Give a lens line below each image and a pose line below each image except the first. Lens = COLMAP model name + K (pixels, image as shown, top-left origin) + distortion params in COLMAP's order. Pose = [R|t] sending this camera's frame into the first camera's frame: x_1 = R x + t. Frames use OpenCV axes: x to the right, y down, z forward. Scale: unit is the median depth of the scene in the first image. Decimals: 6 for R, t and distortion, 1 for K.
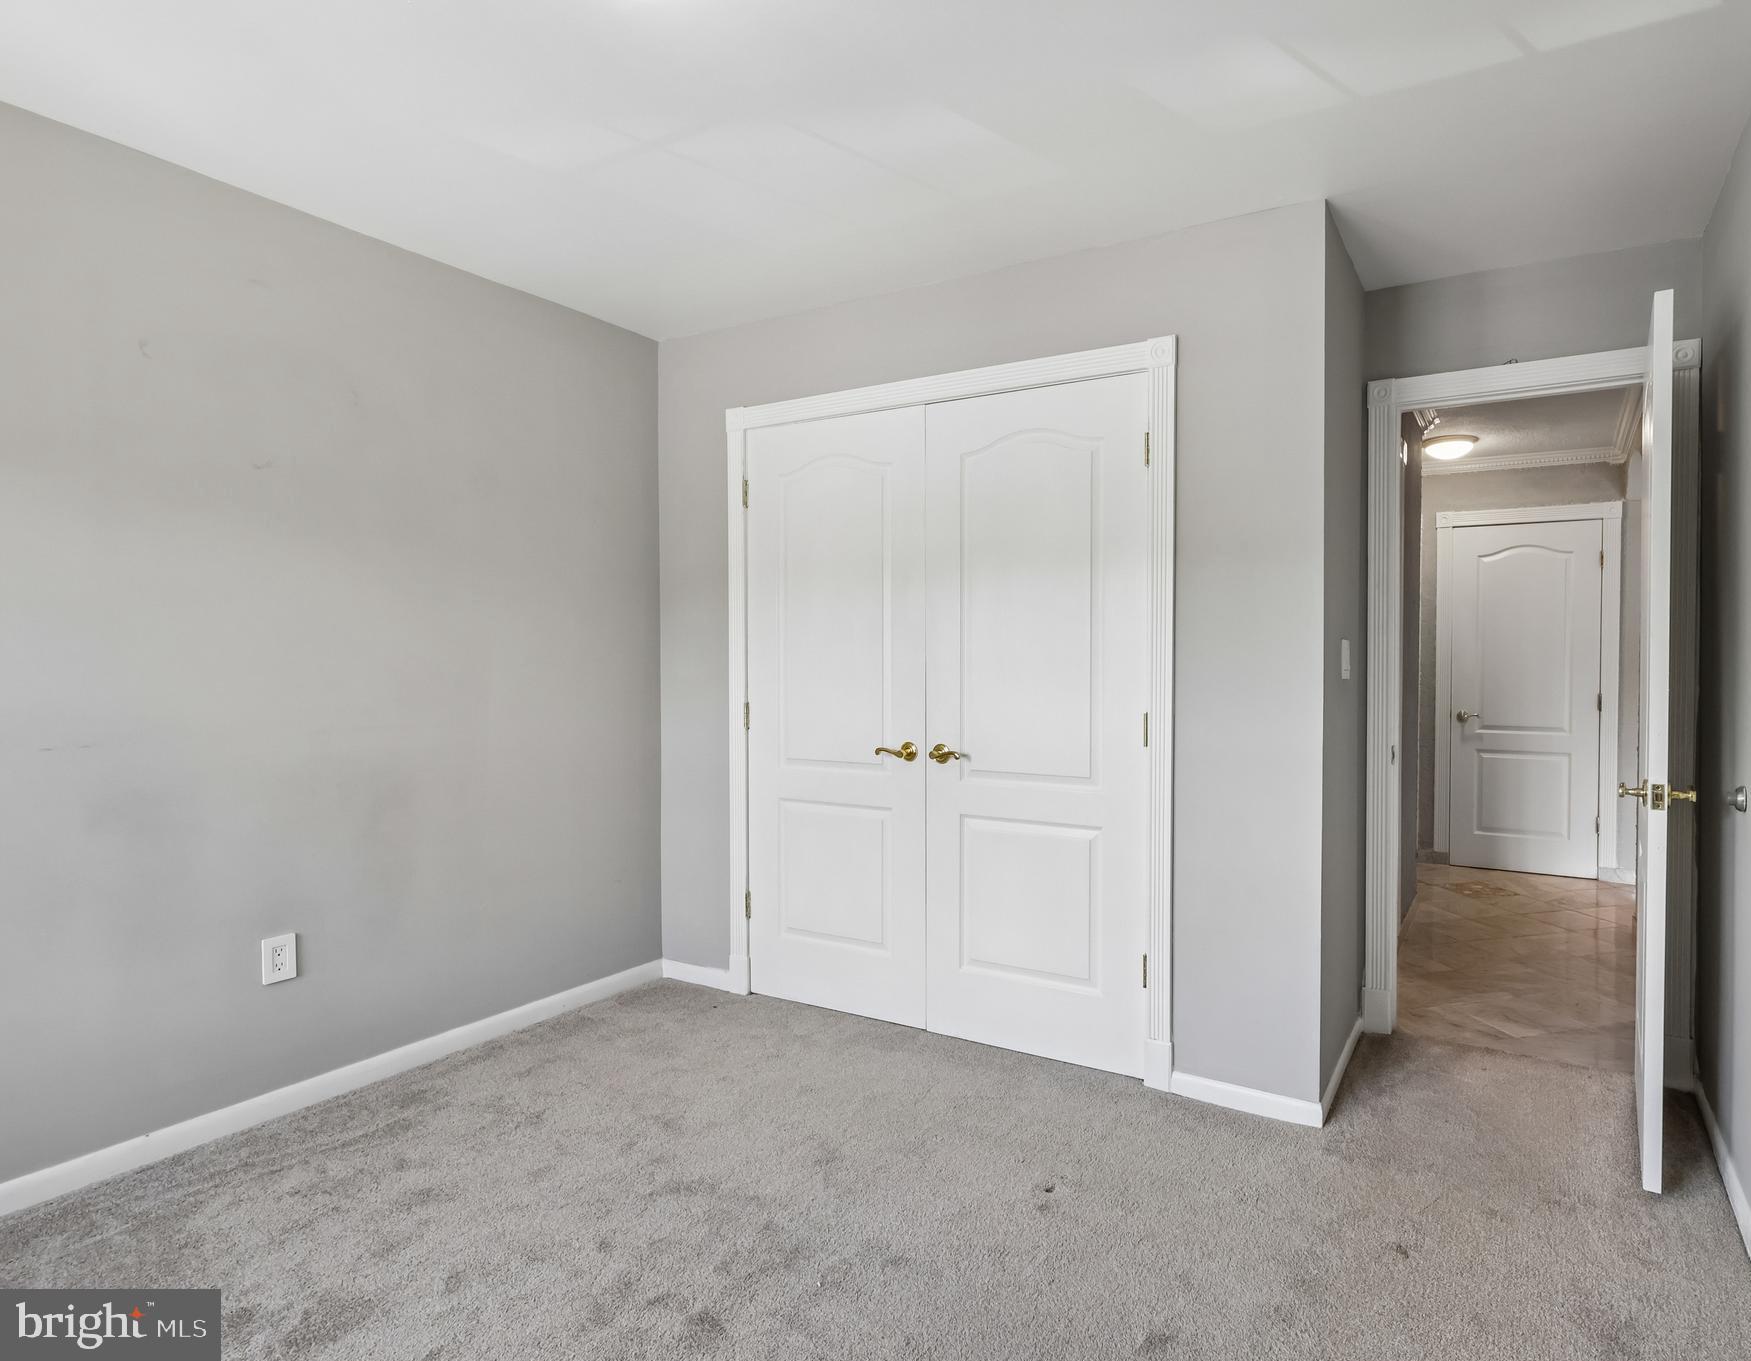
lens RADIAL K [[1078.8, 0, 875.5], [0, 1078.8, 680.5], [0, 0, 1]] dist [0.036691, 0.000522]
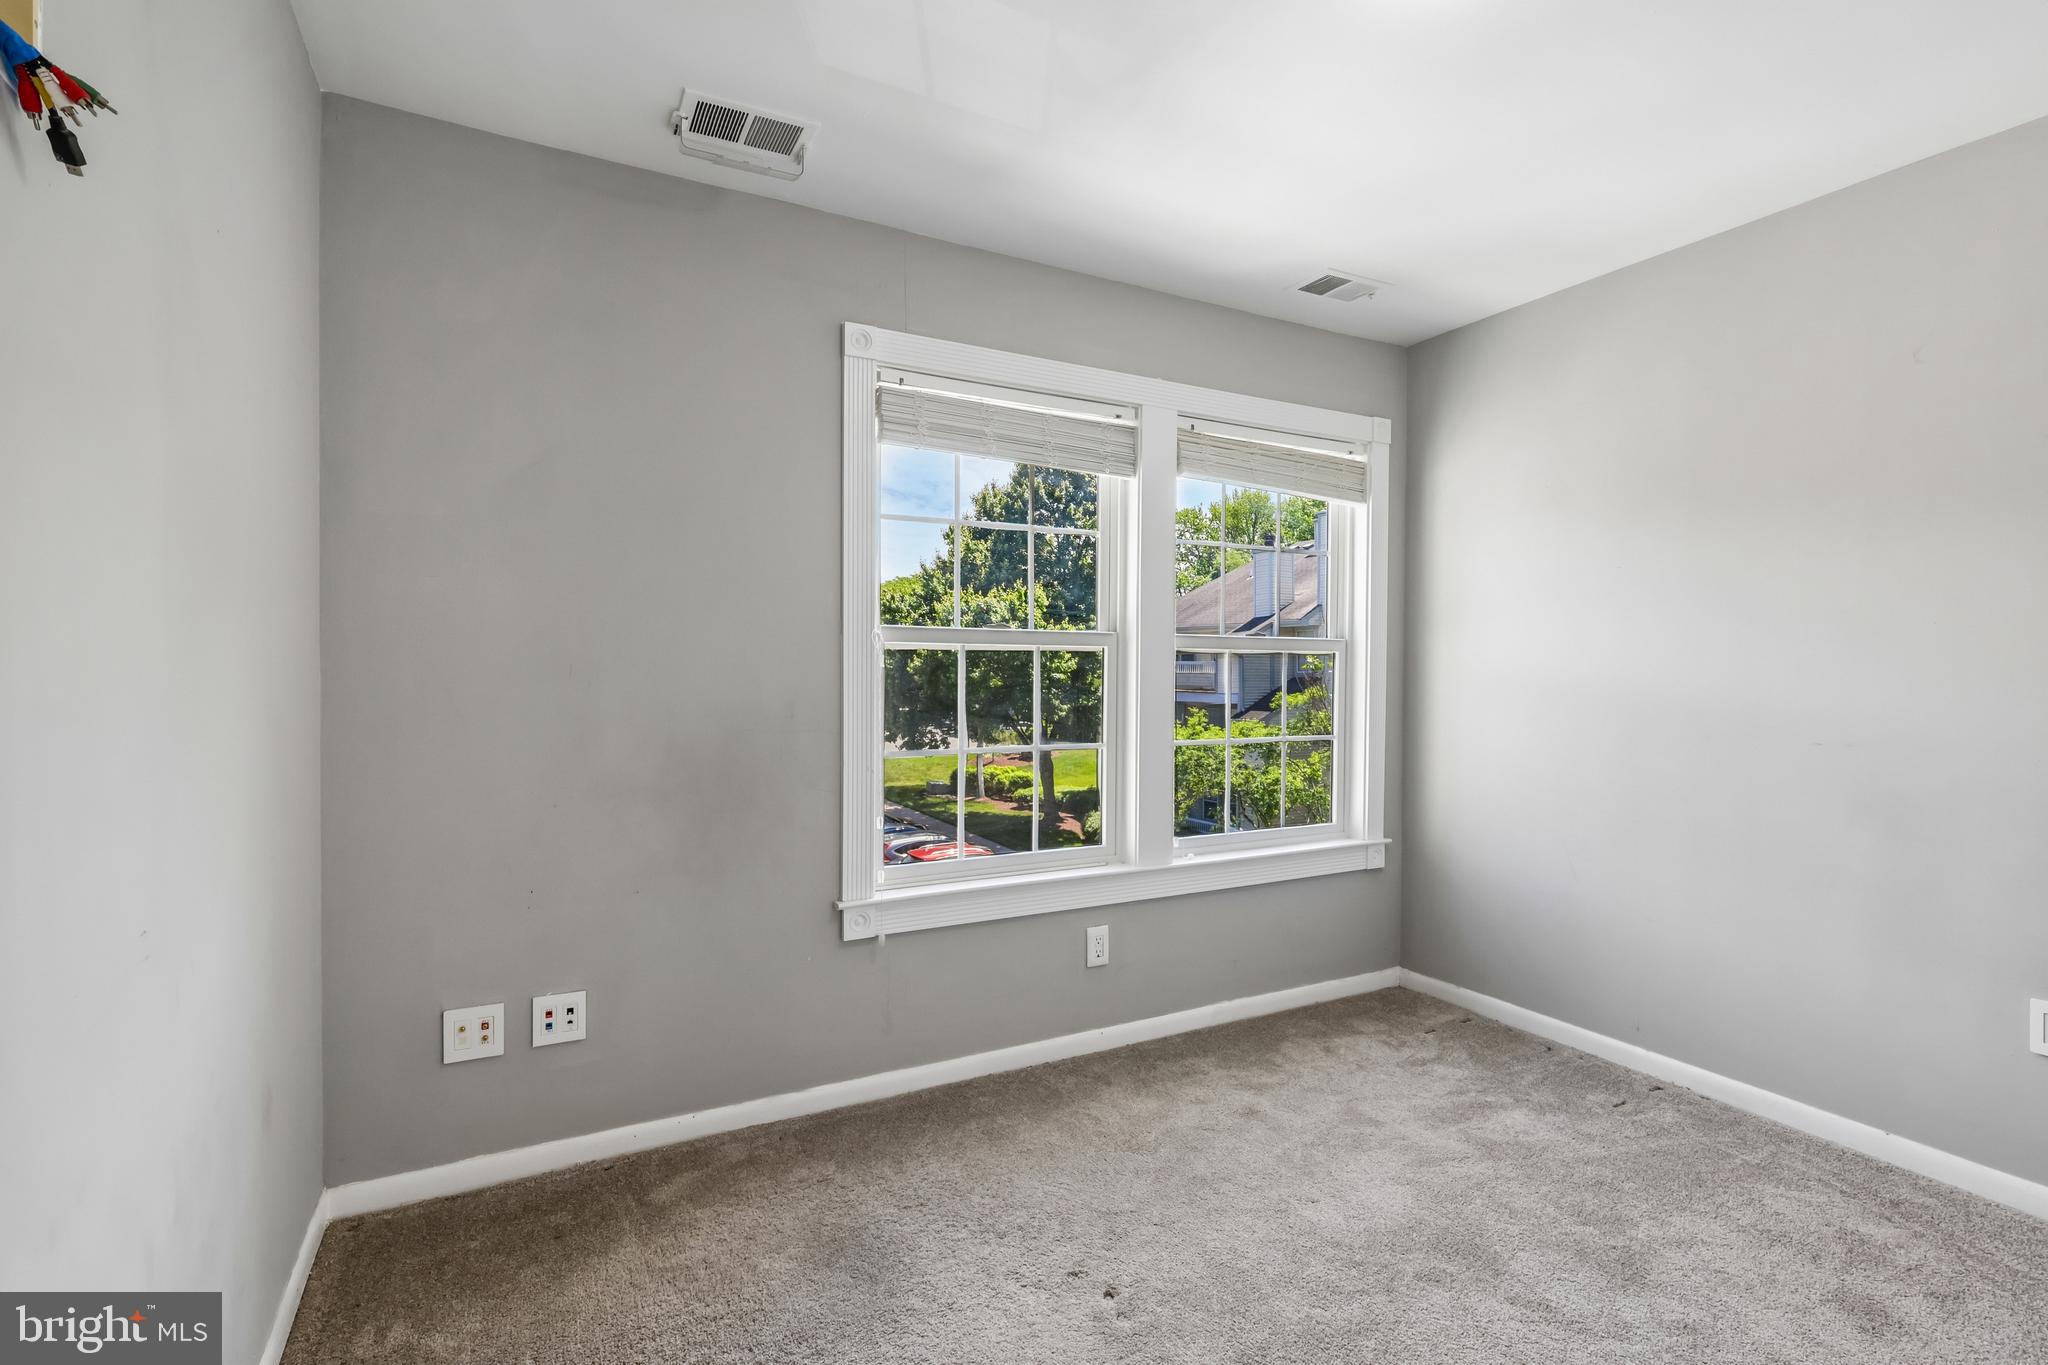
lens RADIAL K [[946.3, 0, 1019.0], [0, 946.3, 680.2], [0, 0, 1]] dist [-0.002672, 0.001145]
pose [[-0.487180, 0.022943, -0.873000, 0.516912], [-0.012173, 0.999379, 0.033057, -0.025365], [0.873216, 0.026732, -0.486599, 0.771039]]
